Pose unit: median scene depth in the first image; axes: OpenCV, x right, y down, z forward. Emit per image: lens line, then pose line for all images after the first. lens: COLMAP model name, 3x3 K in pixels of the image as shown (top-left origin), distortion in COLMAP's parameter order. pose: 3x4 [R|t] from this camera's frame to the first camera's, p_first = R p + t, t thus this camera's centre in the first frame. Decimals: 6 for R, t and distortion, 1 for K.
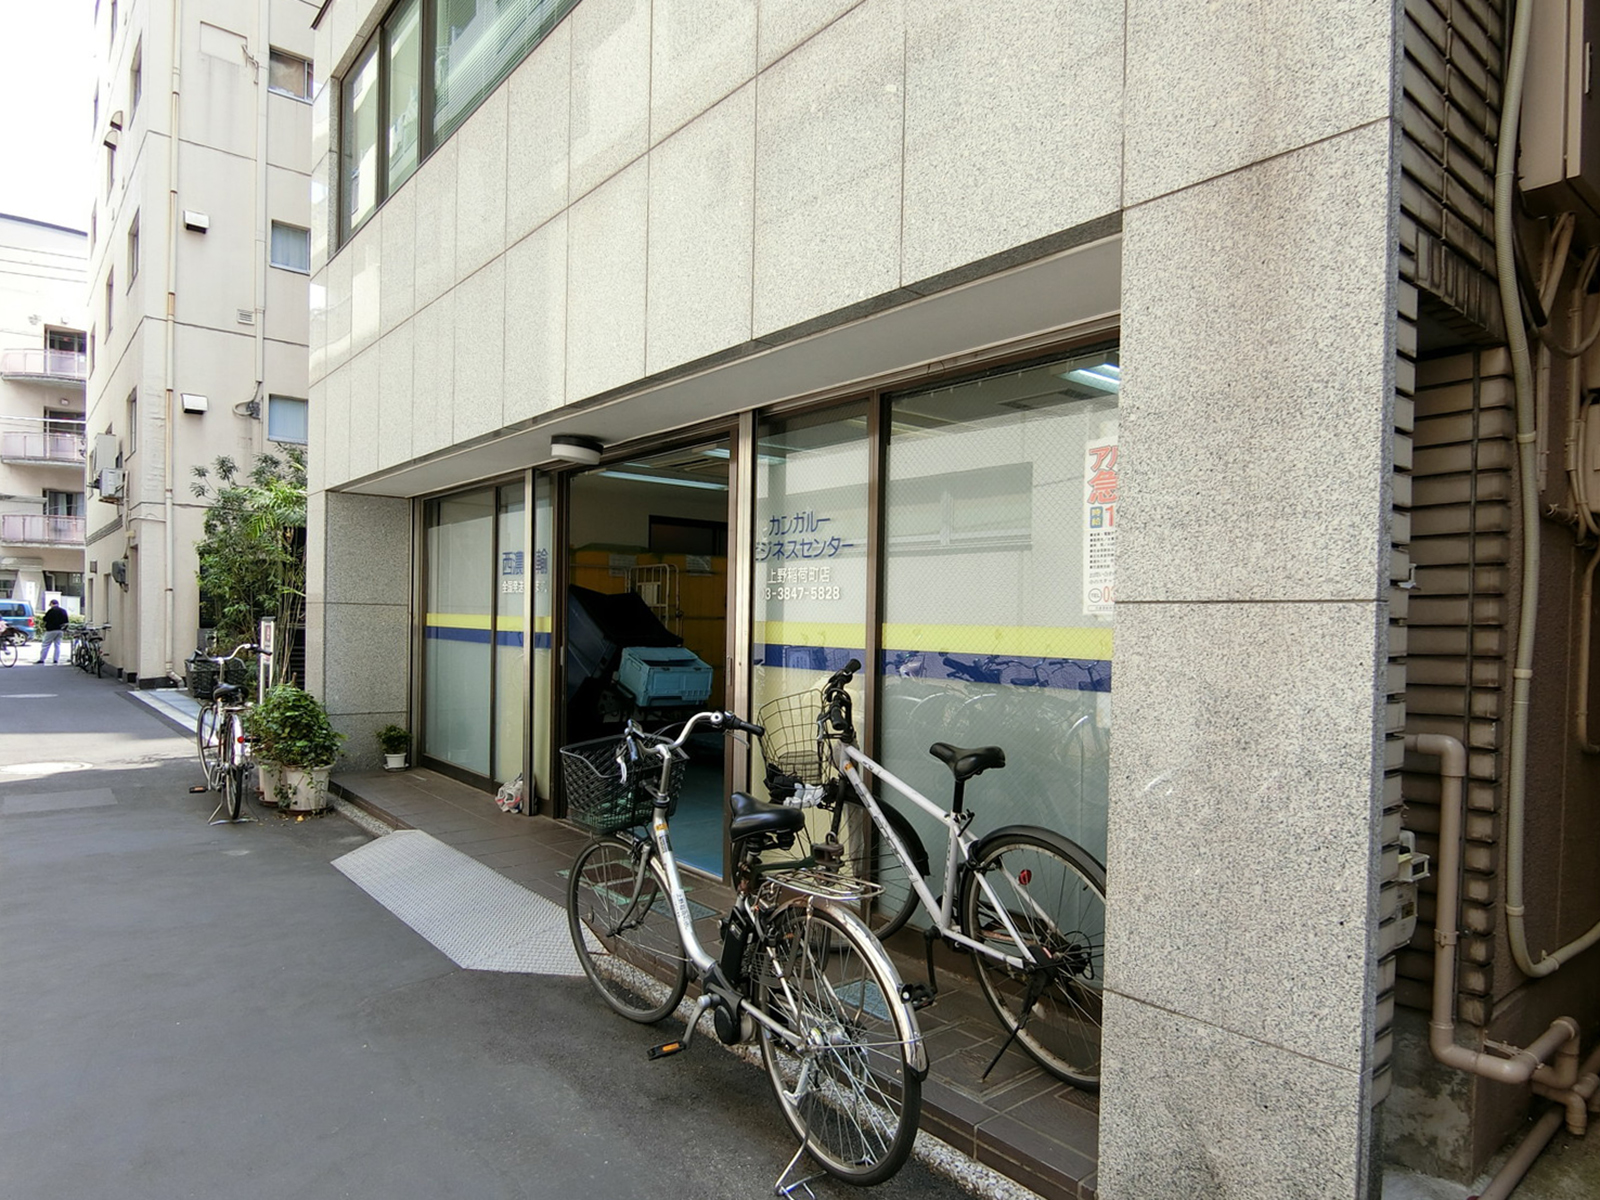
lens RADIAL K [[973.0, 0, 805.0], [0, 973.0, 637.6], [0, 0, 1]] dist [-0.010126, -0.004038]
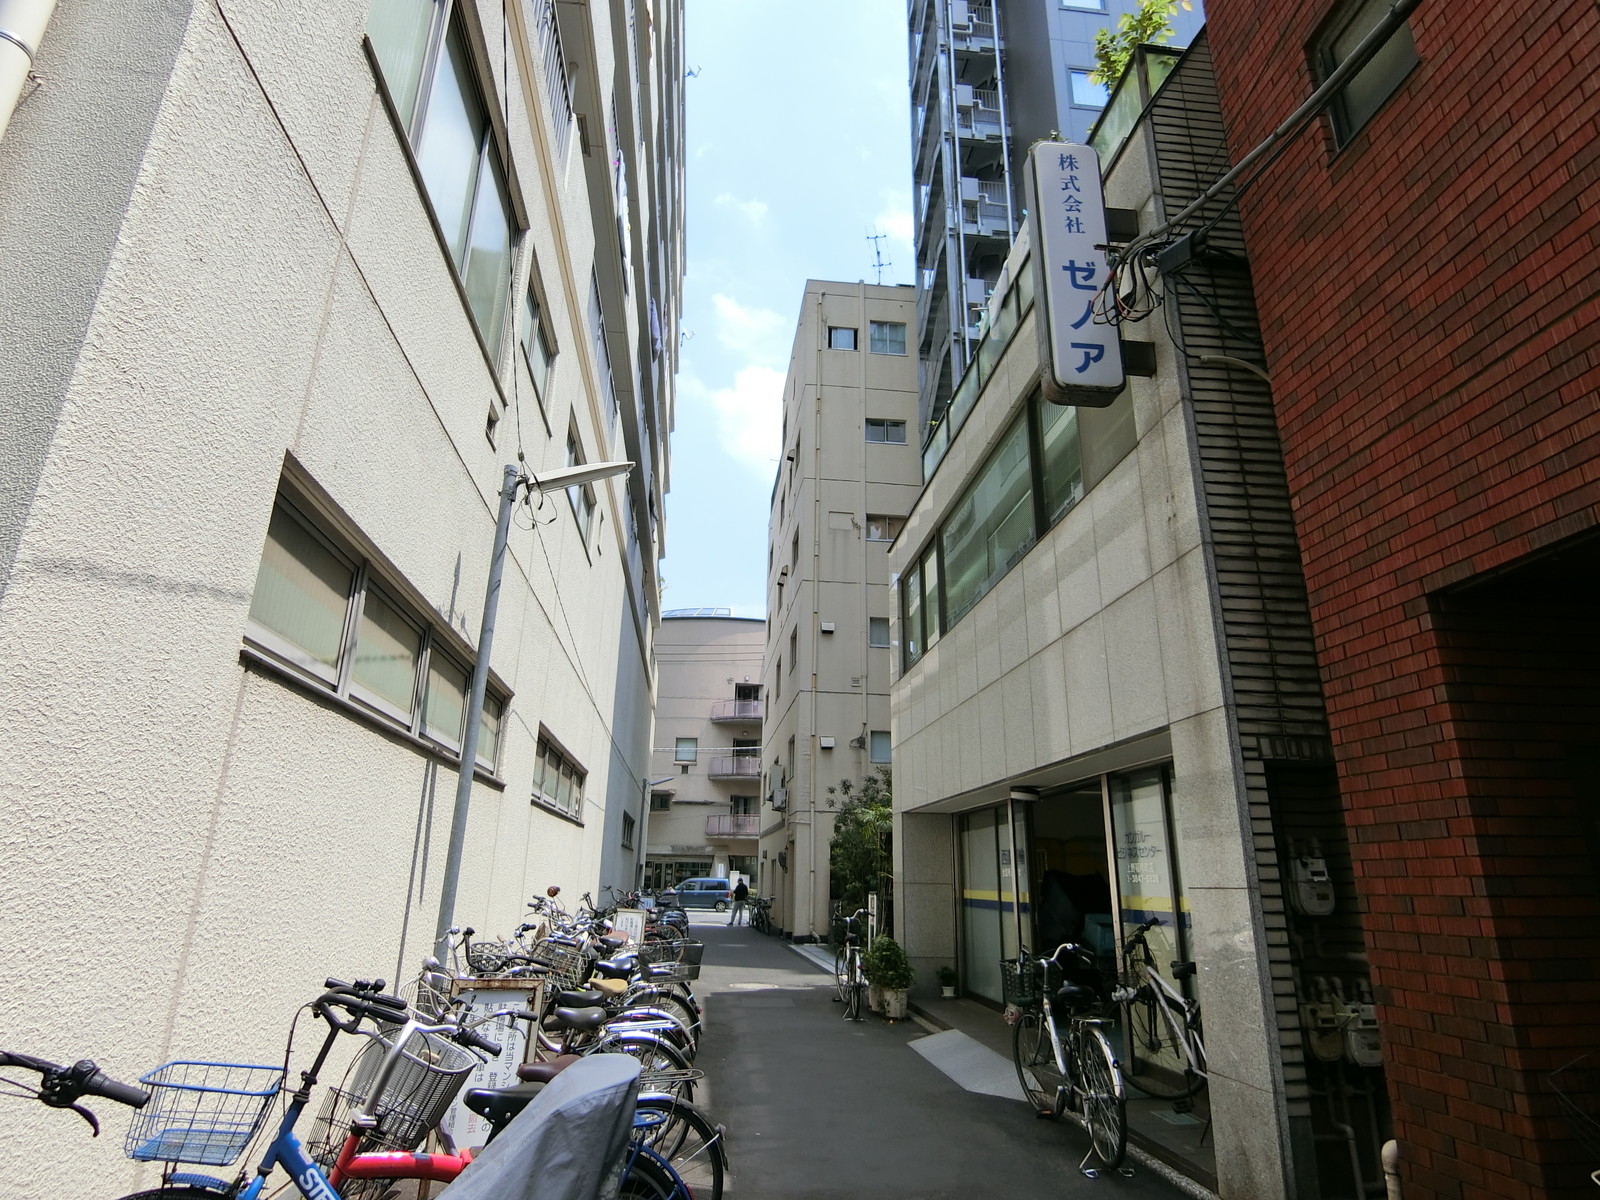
lens RADIAL K [[882.9, 0, 800.8], [0, 882.9, 601.5], [0, 0, 1]] dist [-0.023286, -0.001200]
pose [[0.834542, -0.172287, -0.523313, 0.198367], [-0.010794, 0.944553, -0.328182, 0.004055], [0.550839, 0.279531, 0.786409, -0.356472]]
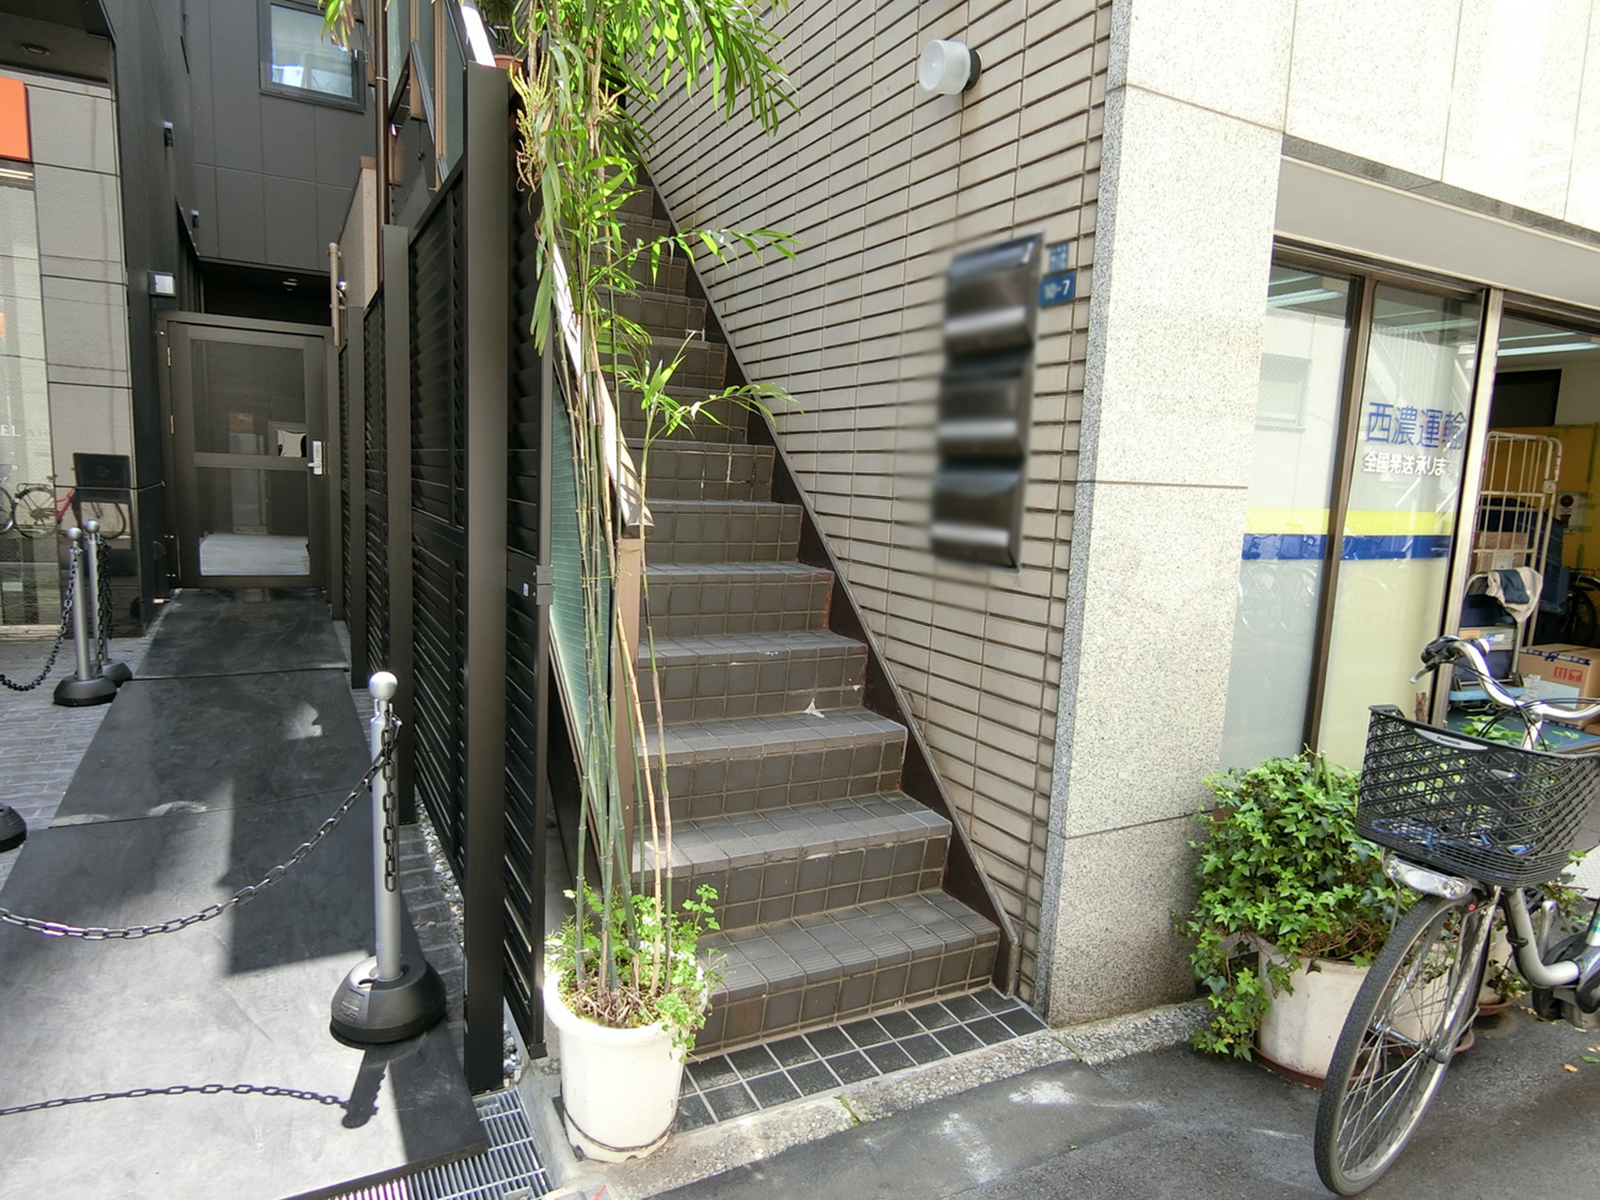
lens RADIAL K [[973.0, 0, 798.8], [0, 973.0, 608.3], [0, 0, 1]] dist [-0.010126, -0.004038]
pose [[0.213209, -0.138551, 0.967133, -0.720875], [-0.027463, 0.988653, 0.147689, -0.030201], [-0.976620, -0.058049, 0.206985, 0.924495]]
